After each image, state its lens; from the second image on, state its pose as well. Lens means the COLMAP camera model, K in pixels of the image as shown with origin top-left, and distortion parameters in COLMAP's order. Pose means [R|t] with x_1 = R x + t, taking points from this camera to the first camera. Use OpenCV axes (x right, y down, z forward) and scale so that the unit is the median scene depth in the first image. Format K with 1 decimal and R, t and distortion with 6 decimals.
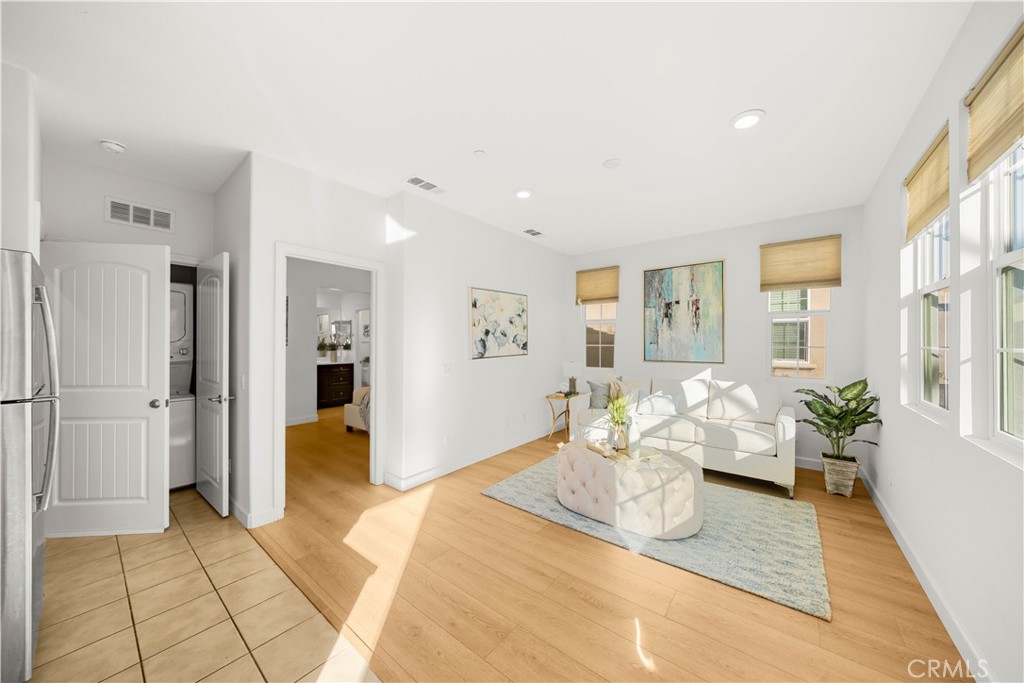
lens RADIAL K [[350.5, 0, 511.6], [0, 350.5, 338.1], [0, 0, 1]] dist [-0.000445, -0.000008]
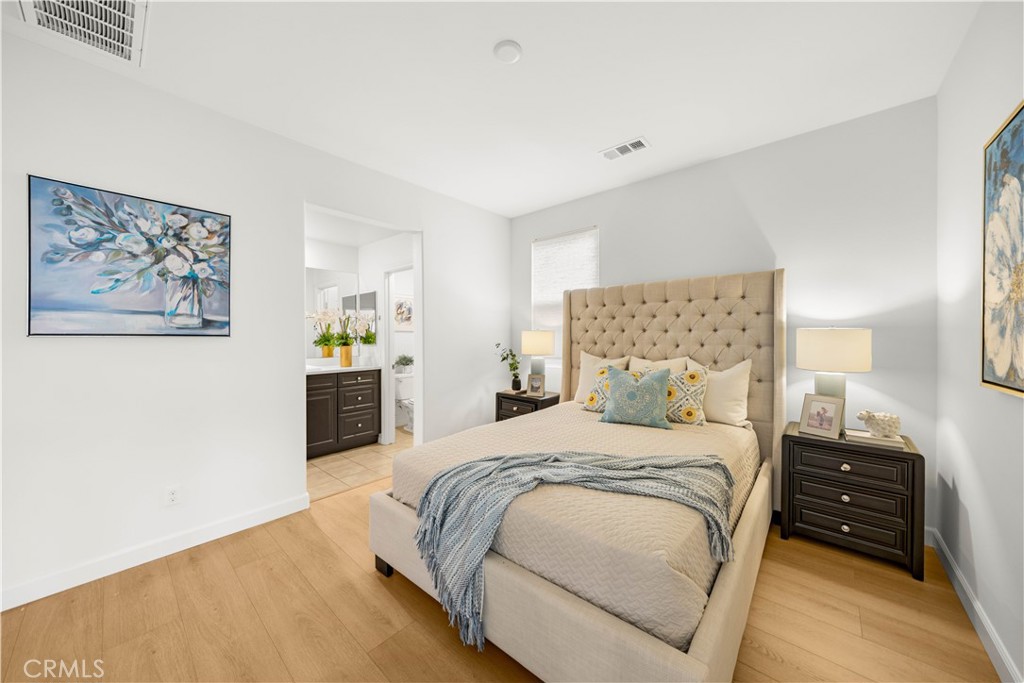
lens RADIAL K [[350.5, 0, 512.0], [0, 350.5, 343.2], [0, 0, 1]] dist [-0.000445, -0.000008]
pose [[0.998791, -0.009140, -0.048299, -0.221012], [0.009979, 0.999803, 0.017161, 0.024710], [0.048133, -0.017622, 0.998685, 0.464924]]
